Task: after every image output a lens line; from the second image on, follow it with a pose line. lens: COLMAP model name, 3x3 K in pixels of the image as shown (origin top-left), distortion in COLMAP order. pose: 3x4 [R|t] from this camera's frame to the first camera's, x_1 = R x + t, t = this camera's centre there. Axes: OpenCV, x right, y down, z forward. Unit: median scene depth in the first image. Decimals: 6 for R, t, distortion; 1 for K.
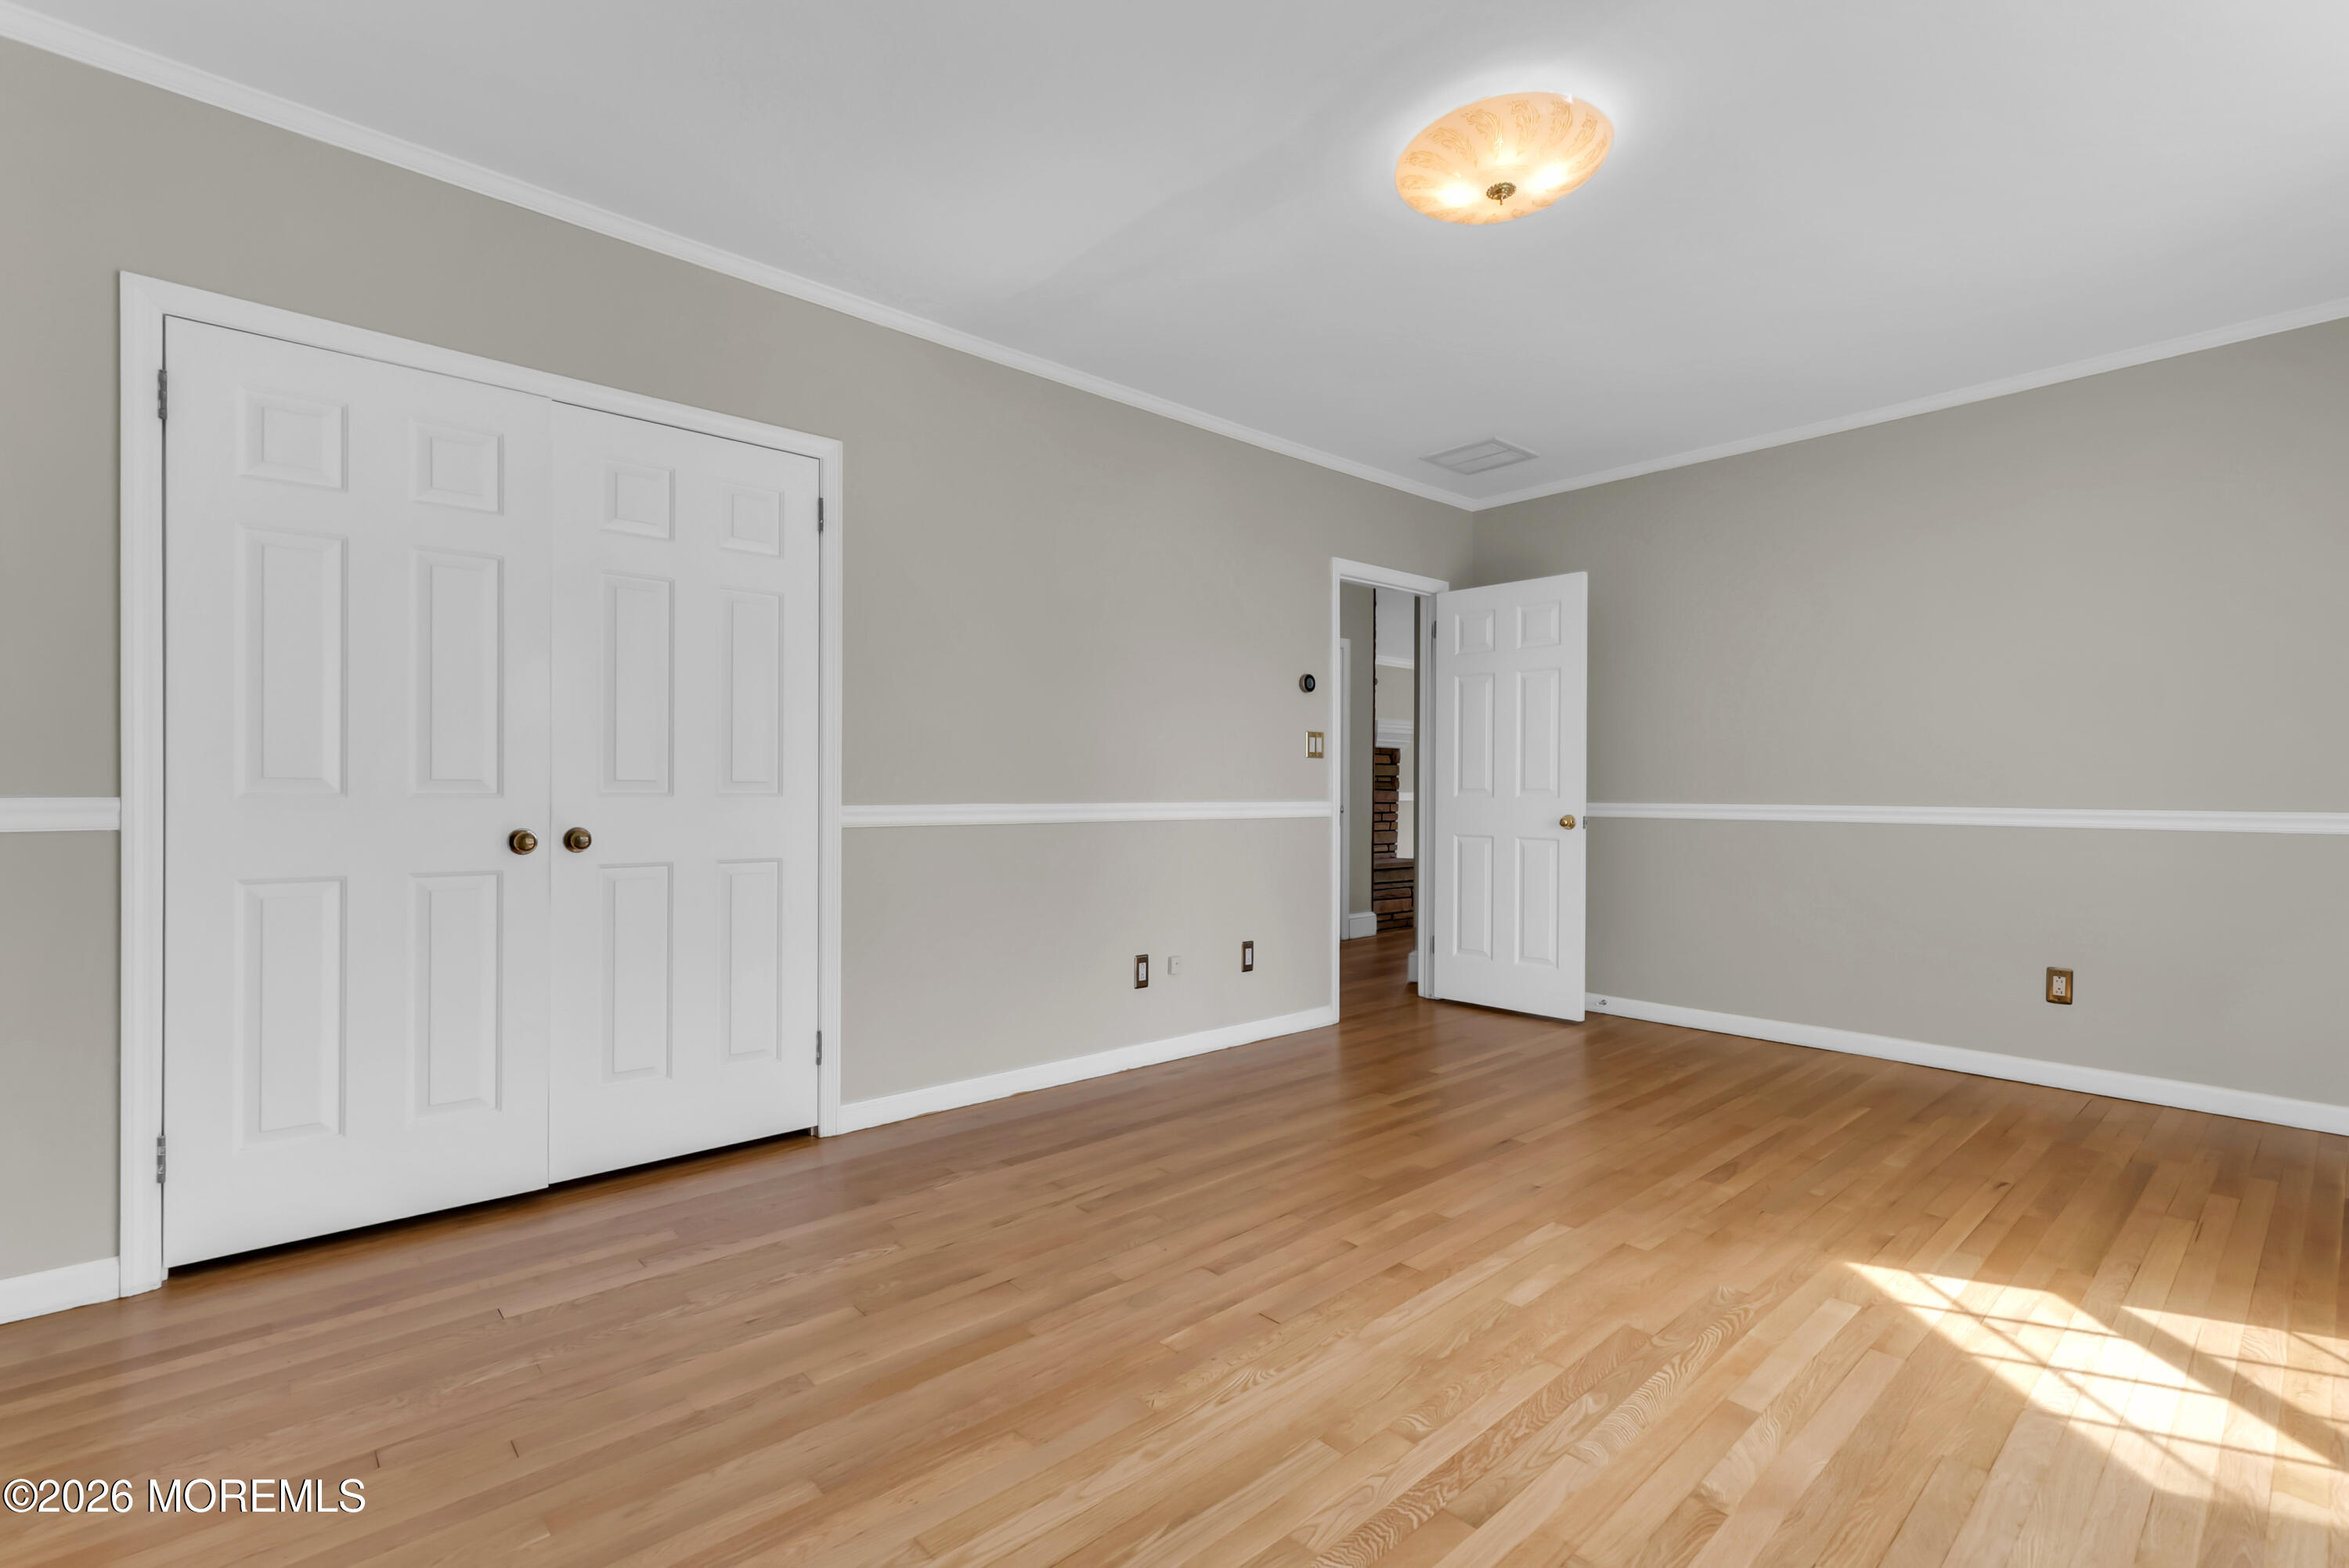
lens RADIAL K [[1070.7, 0, 1160.3], [0, 1070.7, 782.3], [0, 0, 1]] dist [-0.000228, -0.000042]
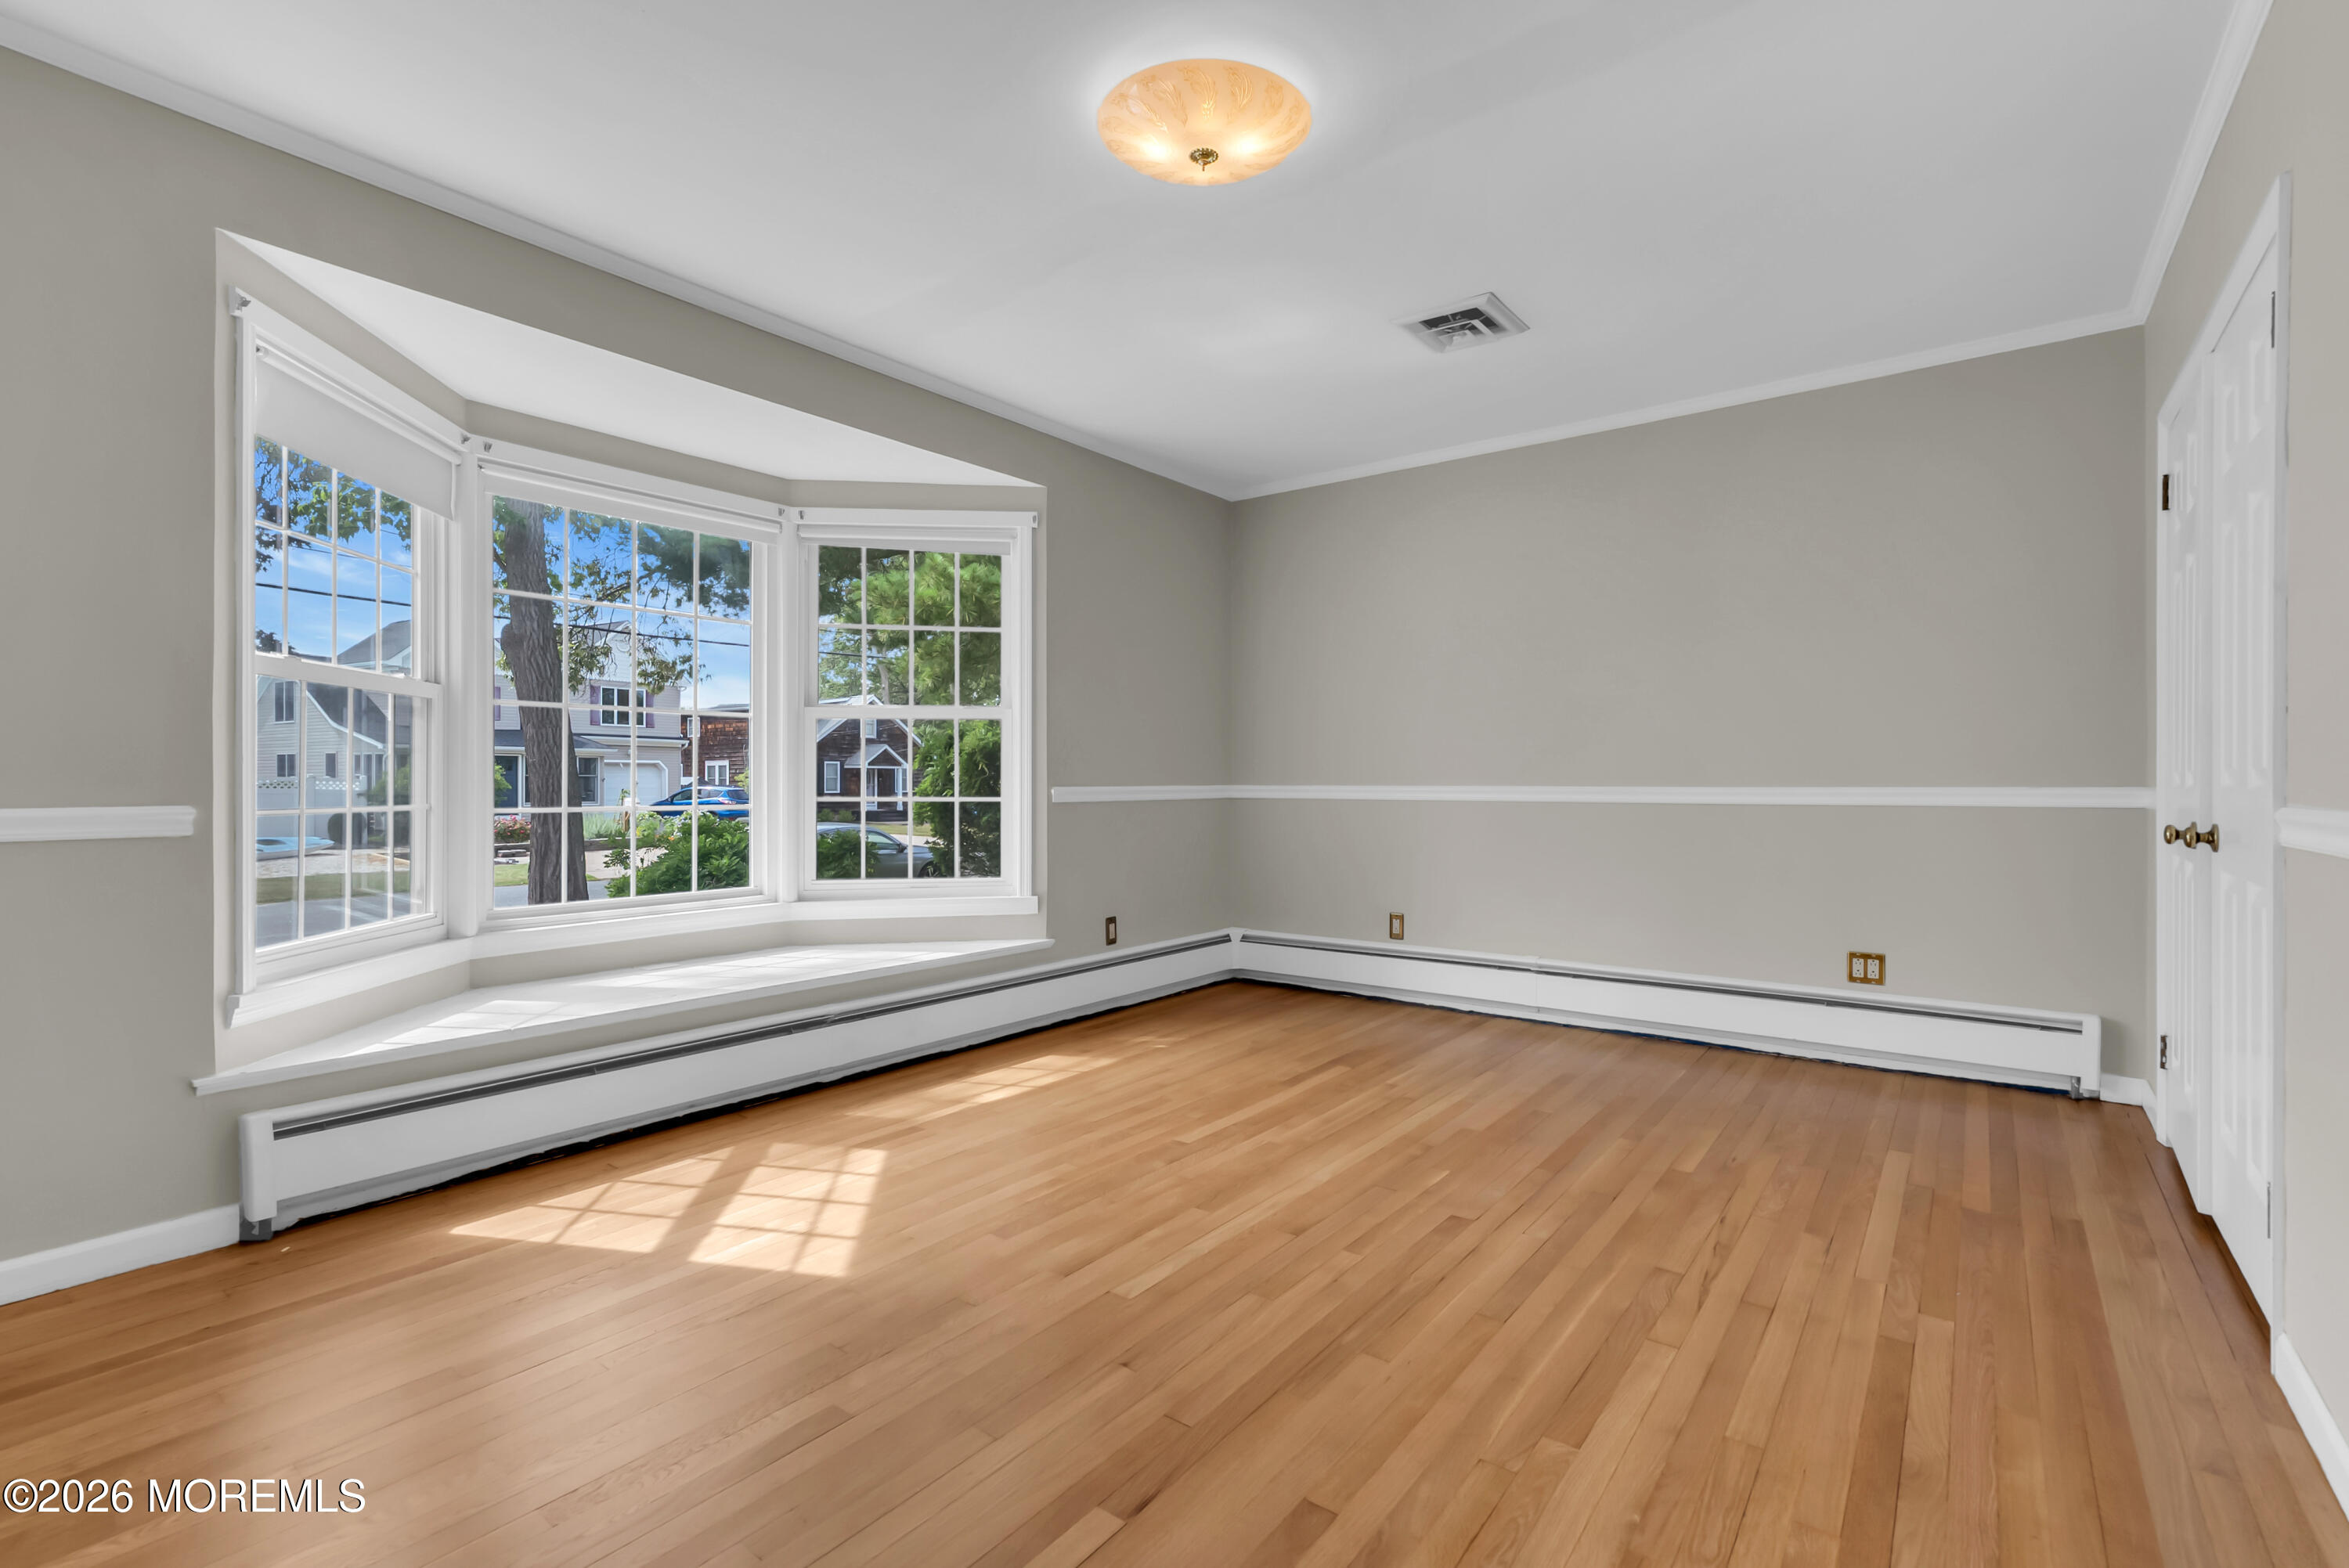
lens RADIAL K [[1070.7, 0, 1160.3], [0, 1070.7, 782.3], [0, 0, 1]] dist [-0.000228, -0.000042]
pose [[-0.982661, -0.000684, -0.185410, 0.597467], [0.000573, 0.999977, -0.006724, 0.020067], [0.185411, -0.006714, -0.982638, 2.188107]]
